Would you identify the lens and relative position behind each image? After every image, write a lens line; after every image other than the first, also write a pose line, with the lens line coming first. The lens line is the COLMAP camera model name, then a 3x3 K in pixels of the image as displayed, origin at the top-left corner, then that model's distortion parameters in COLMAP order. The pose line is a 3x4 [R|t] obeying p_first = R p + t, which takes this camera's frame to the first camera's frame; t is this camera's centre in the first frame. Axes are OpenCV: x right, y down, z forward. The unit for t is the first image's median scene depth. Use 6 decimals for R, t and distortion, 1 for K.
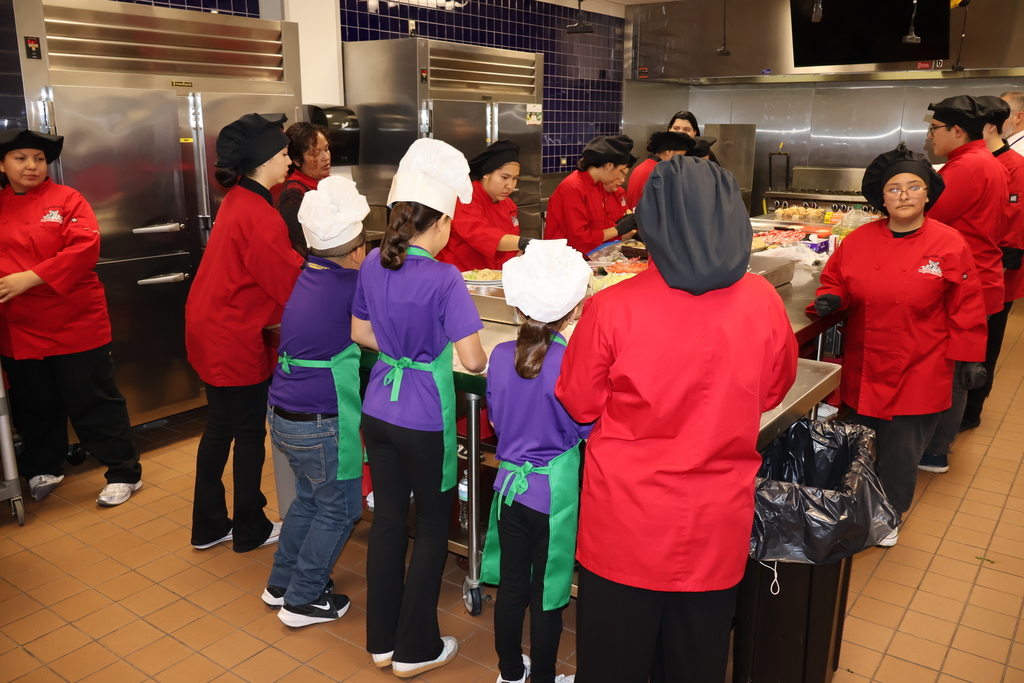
lens RADIAL K [[871.8, 0, 512.0], [0, 871.8, 341.5], [0, 0, 1]] dist [-0.002244, -0.149160]
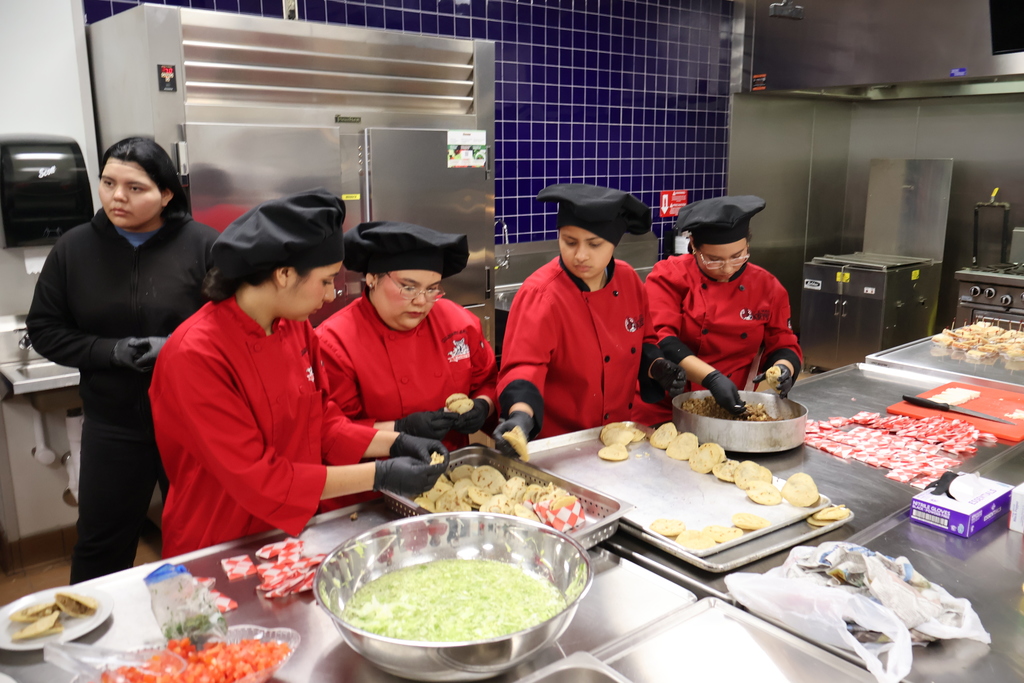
lens RADIAL K [[871.8, 0, 512.0], [0, 871.8, 341.5], [0, 0, 1]] dist [-0.002244, -0.149160]
pose [[0.964238, 0.047449, -0.260756, 0.151669], [-0.056500, 0.998029, -0.027321, -0.089466], [0.258946, 0.041077, 0.965018, 0.342107]]
